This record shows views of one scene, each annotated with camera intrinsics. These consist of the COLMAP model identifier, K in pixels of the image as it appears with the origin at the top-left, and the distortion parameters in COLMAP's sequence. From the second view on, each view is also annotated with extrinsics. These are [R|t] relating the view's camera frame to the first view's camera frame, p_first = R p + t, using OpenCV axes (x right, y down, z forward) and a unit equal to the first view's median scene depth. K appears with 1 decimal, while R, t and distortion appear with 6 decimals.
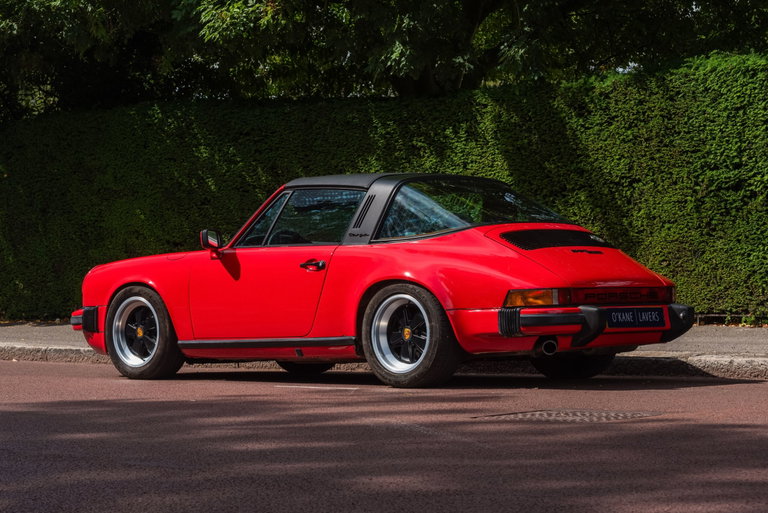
lens RADIAL K [[2095.2, 0, 384.0], [0, 2095.2, 256.5], [0, 0, 1]] dist [-0.020135, -0.307999]
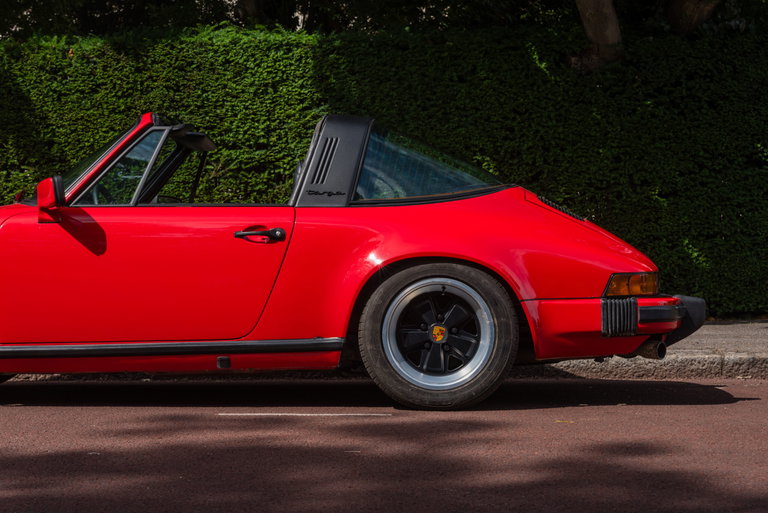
lens RADIAL K [[1567.8, 0, 384.0], [0, 1567.8, 256.5], [0, 0, 1]] dist [-0.001514, -0.050280]
pose [[0.748835, 0.018794, 0.662490, -0.255685], [-0.017706, 0.999808, -0.008349, 0.011040], [-0.662520, -0.005478, 0.749024, 0.440155]]
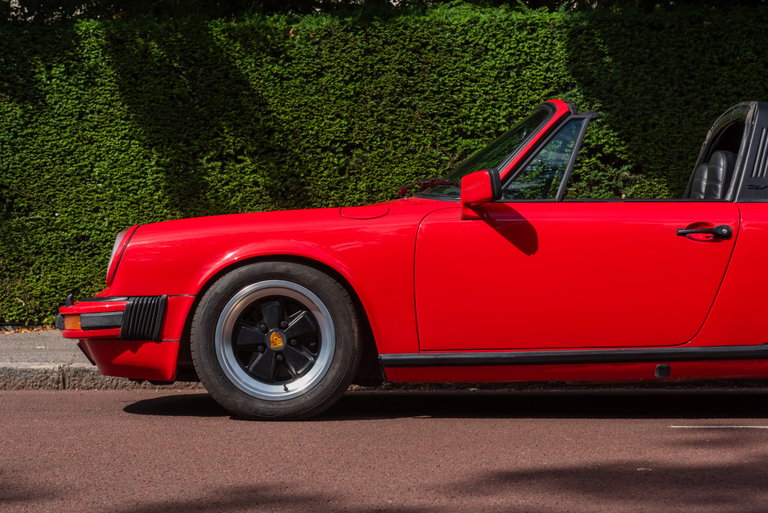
lens RADIAL K [[1713.2, 0, 385.0], [0, 1713.2, 272.2], [0, 0, 1]] dist [-0.009827, 0.046742]
pose [[0.752023, 0.011744, 0.659032, -0.333346], [-0.018142, 0.999831, 0.002885, 0.012192], [-0.658887, -0.014126, 0.752109, 0.503534]]
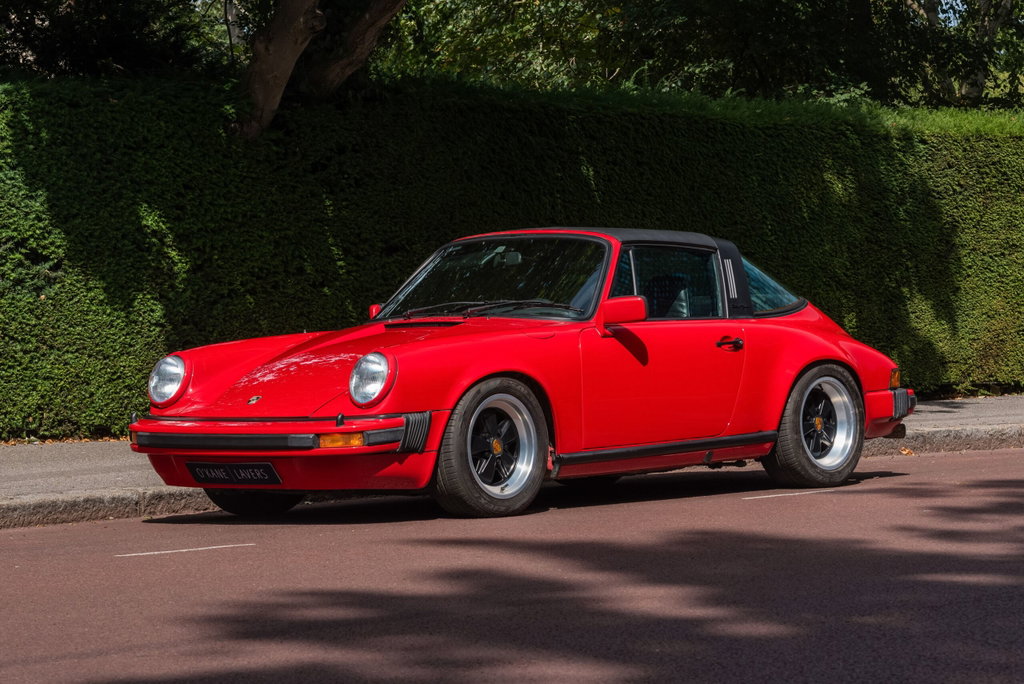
lens RADIAL K [[3144.8, 0, 512.0], [0, 3144.8, 342.0], [0, 0, 1]] dist [-0.182493, -0.527281]
pose [[-0.011586, 0.008964, 0.999893, -0.913492], [0.015368, 0.999843, -0.008786, 0.009362], [-0.999815, 0.015265, -0.011722, 0.818140]]
